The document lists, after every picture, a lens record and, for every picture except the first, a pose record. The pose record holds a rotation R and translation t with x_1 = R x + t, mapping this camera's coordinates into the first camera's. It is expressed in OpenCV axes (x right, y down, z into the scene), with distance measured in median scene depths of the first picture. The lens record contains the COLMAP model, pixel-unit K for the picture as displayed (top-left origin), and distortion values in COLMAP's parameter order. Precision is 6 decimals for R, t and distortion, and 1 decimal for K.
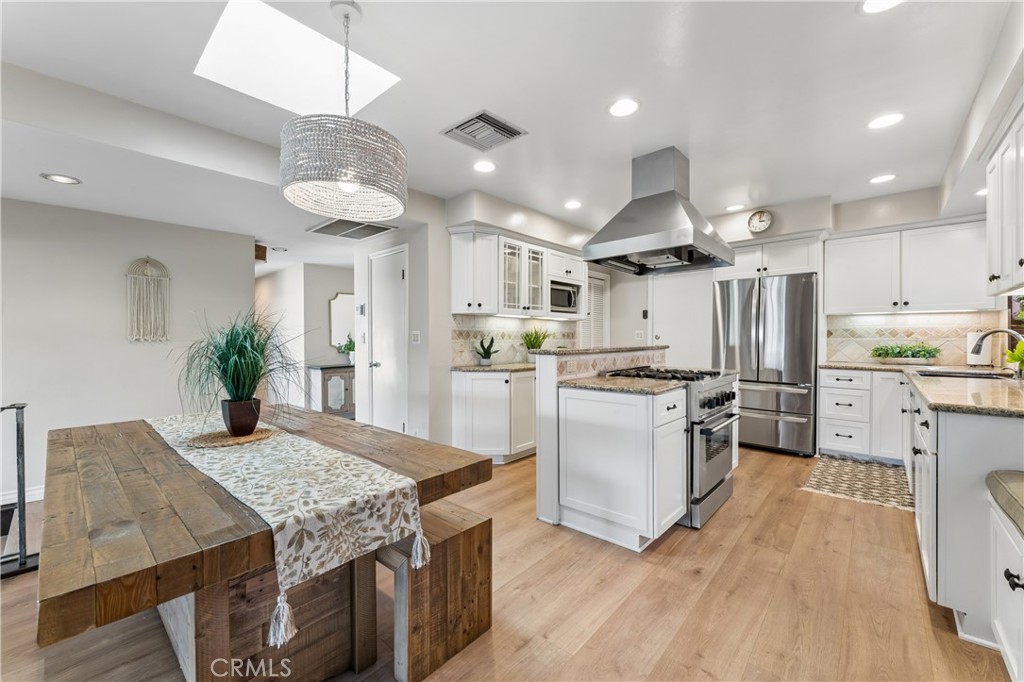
lens RADIAL K [[409.6, 0, 505.4], [0, 409.6, 341.5], [0, 0, 1]] dist [-0.002825, -0.000792]
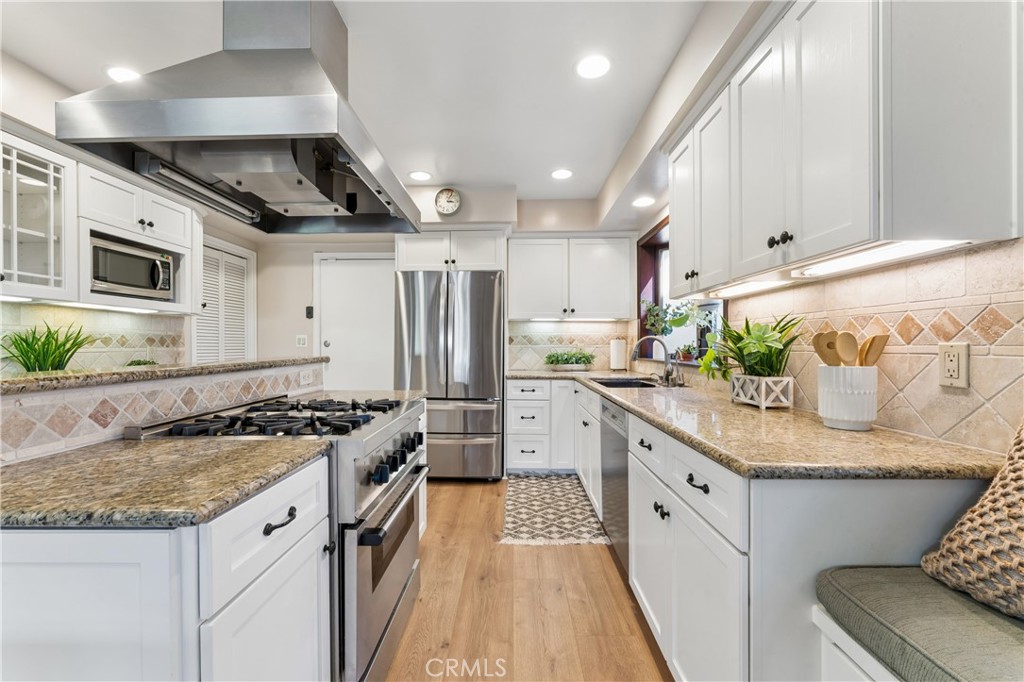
lens RADIAL K [[409.6, 0, 504.5], [0, 409.6, 346.3], [0, 0, 1]] dist [-0.002825, -0.000792]
pose [[0.756512, -0.003123, 0.653973, 0.184878], [0.007364, 0.999966, -0.003744, -0.002476], [-0.653939, 0.007648, 0.756509, 0.331109]]
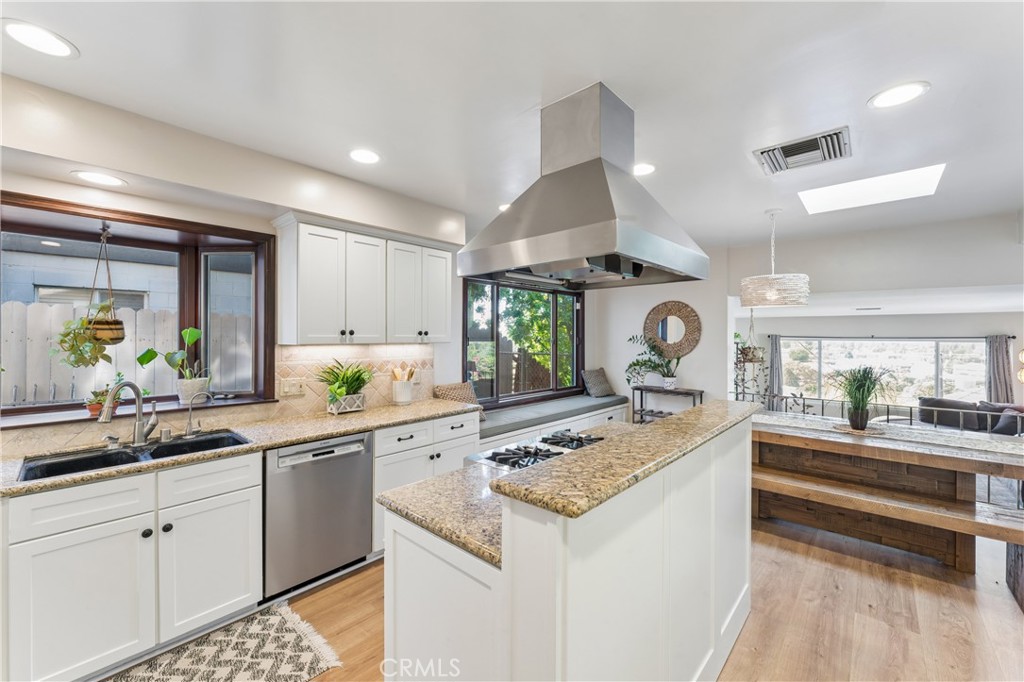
lens RADIAL K [[409.6, 0, 494.2], [0, 409.6, 340.4], [0, 0, 1]] dist [-0.002825, -0.000792]
pose [[-0.999700, 0.005495, 0.023849, 0.387750], [0.005834, 0.999883, 0.014154, -0.078945], [-0.023768, 0.014289, -0.999615, 1.224158]]
